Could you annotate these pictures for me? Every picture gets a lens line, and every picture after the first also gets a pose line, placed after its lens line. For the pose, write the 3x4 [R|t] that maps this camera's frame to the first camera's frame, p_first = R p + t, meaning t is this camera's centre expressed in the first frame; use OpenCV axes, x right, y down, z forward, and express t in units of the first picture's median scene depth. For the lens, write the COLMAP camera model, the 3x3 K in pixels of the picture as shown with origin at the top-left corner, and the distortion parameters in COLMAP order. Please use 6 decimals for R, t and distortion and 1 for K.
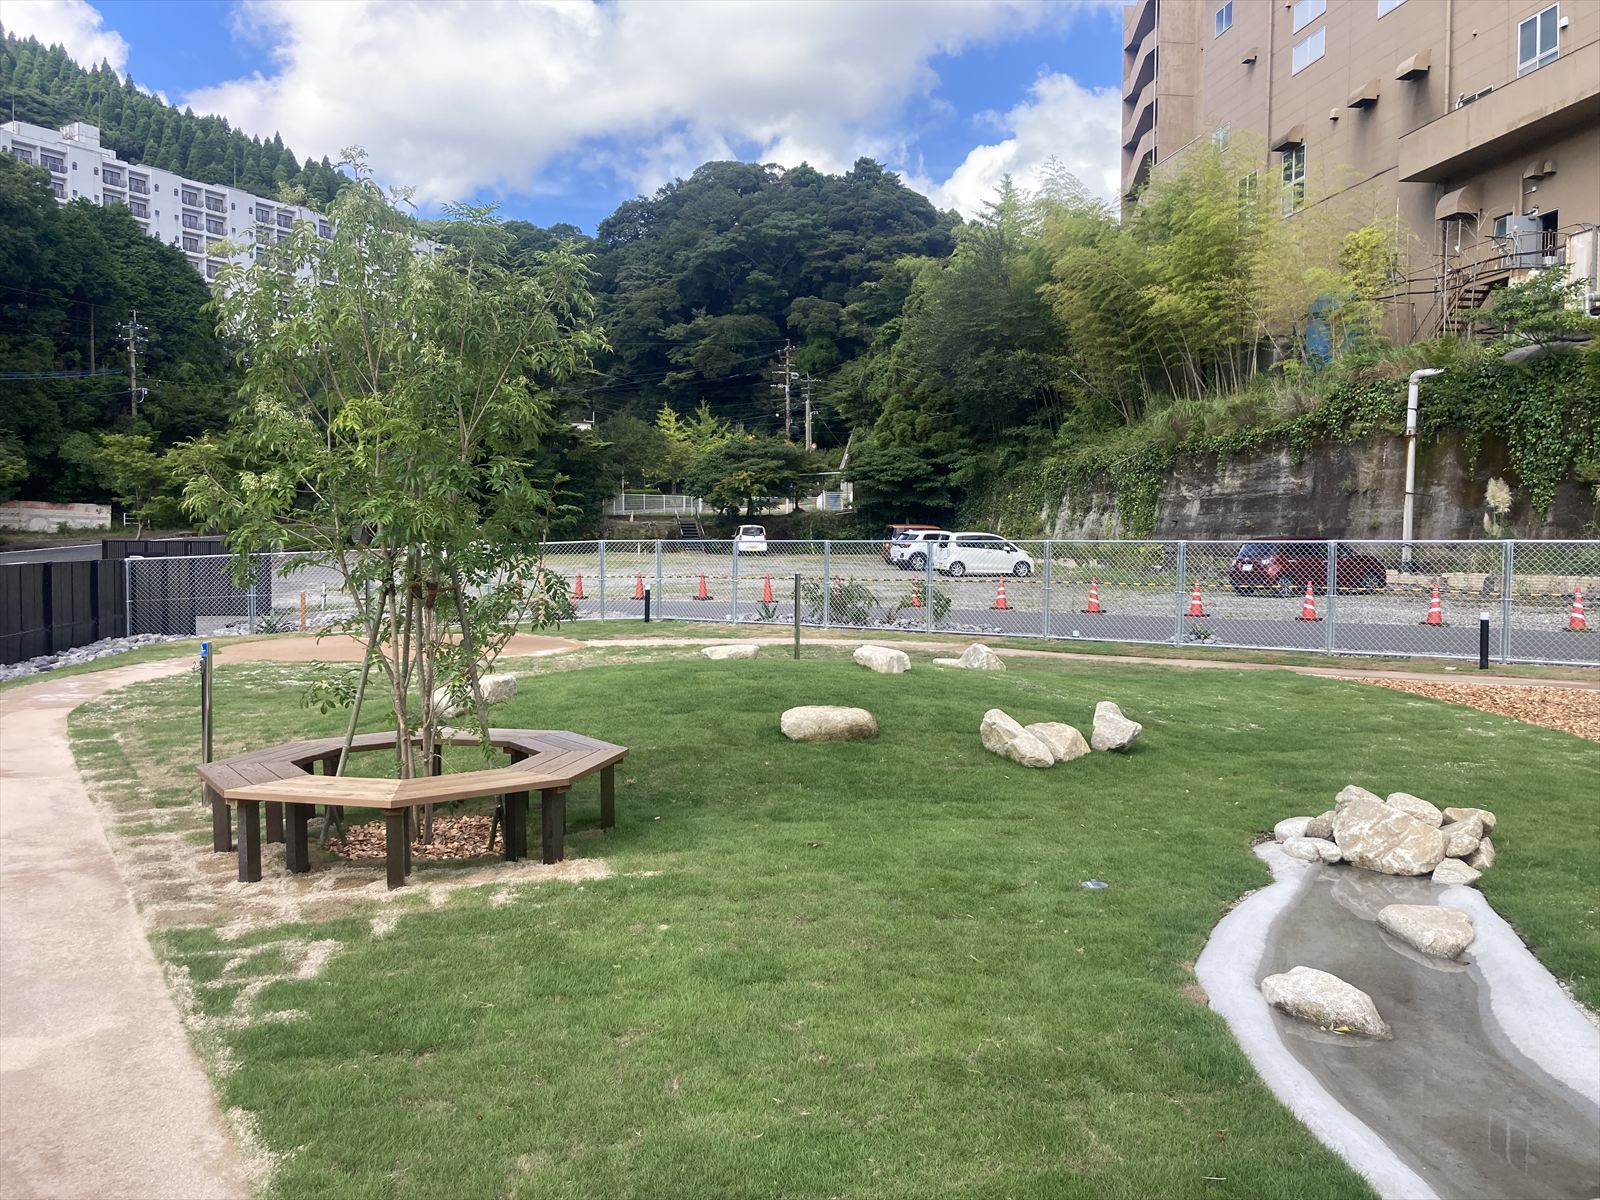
lens RADIAL K [[1309.4, 0, 779.7], [0, 1309.4, 597.1], [0, 0, 1]] dist [0.007214, -0.003442]
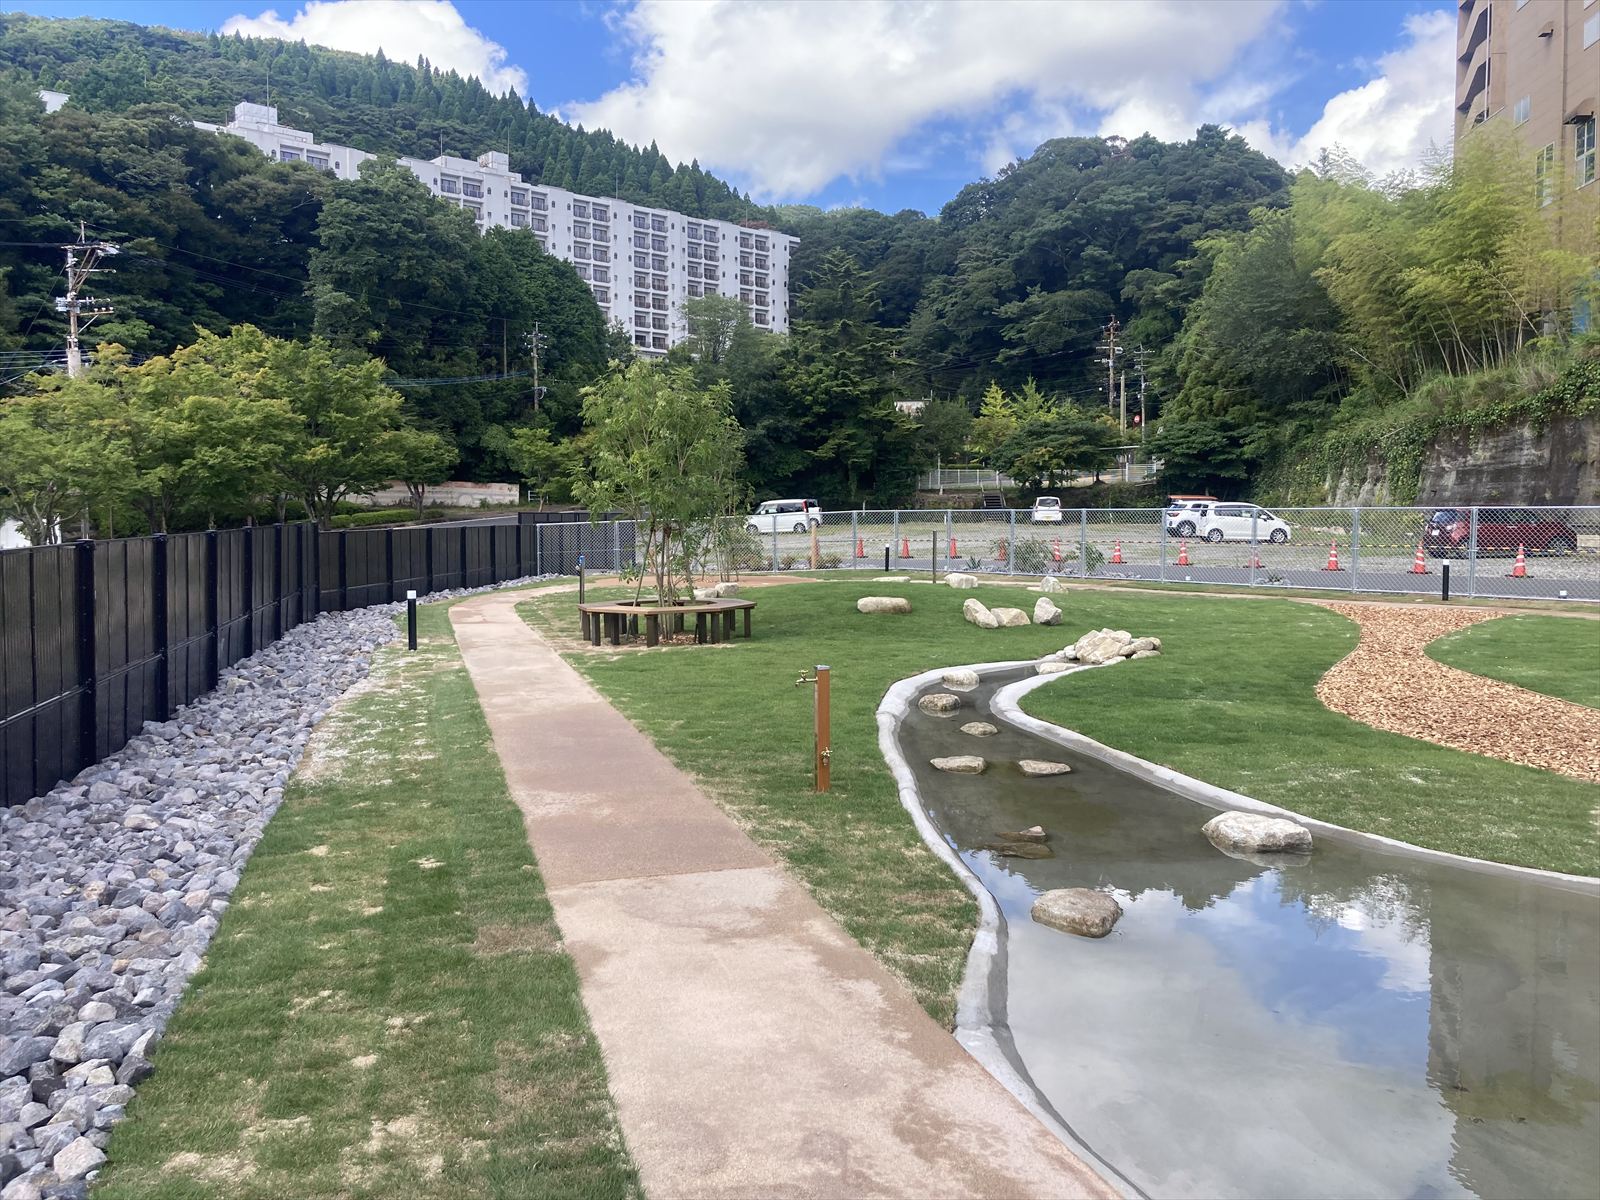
lens RADIAL K [[1294.1, 0, 763.6], [0, 1294.1, 598.4], [0, 0, 1]] dist [-0.020306, 0.006953]
pose [[0.960892, 0.014355, -0.276551, 0.044640], [-0.007835, 0.999665, 0.024666, 0.004885], [0.276813, -0.021535, 0.960683, -0.097789]]
